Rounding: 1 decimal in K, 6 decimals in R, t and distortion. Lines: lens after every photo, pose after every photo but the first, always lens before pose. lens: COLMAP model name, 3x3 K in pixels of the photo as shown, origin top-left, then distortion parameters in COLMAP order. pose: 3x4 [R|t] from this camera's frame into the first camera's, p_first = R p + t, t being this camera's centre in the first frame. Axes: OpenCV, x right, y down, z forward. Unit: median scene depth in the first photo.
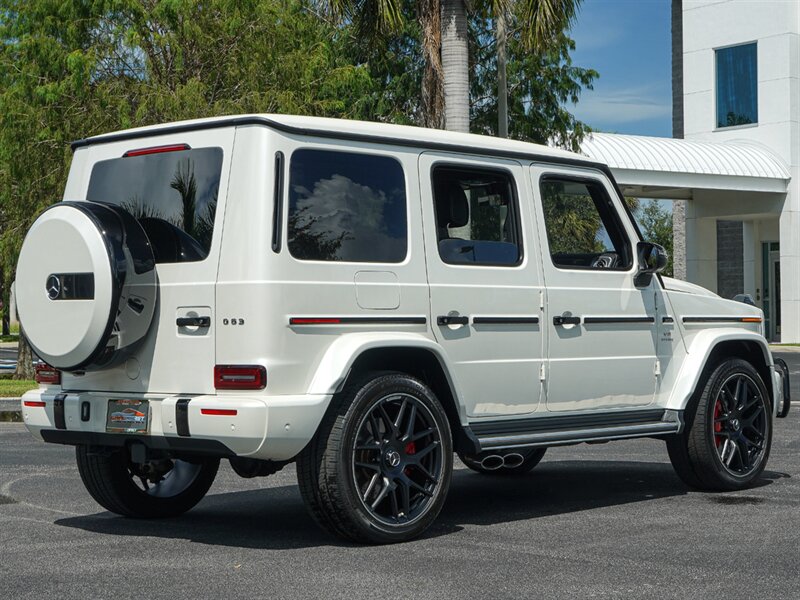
lens RADIAL K [[1650.0, 0, 400.0], [0, 1650.0, 300.0], [0, 0, 1]] dist [0.035463, -0.183404]
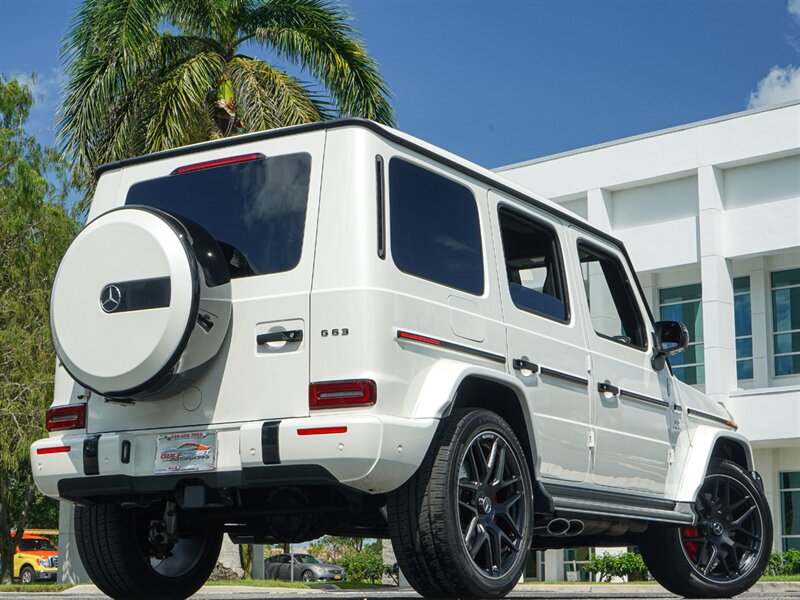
lens RADIAL K [[1587.4, 0, 390.1], [0, 1587.4, 300.4], [0, 0, 1]] dist [-0.020394, 0.088248]
pose [[0.979365, 0.041897, 0.197708, -0.229840], [-0.007175, 0.984867, -0.173165, 0.136937], [-0.201971, 0.168174, 0.964845, 0.158104]]
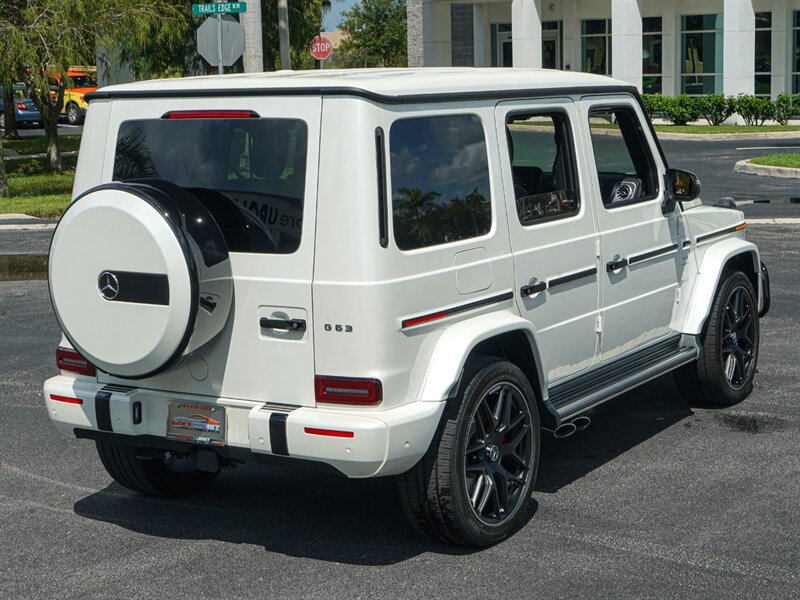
lens RADIAL K [[1503.9, 0, 398.2], [0, 1503.9, 288.1], [0, 0, 1]] dist [0.027960, -0.280233]
pose [[0.981270, -0.044739, 0.187371, -0.207818], [0.014987, 0.987439, 0.157289, -0.126552], [-0.192054, -0.151535, 0.969615, 0.211973]]
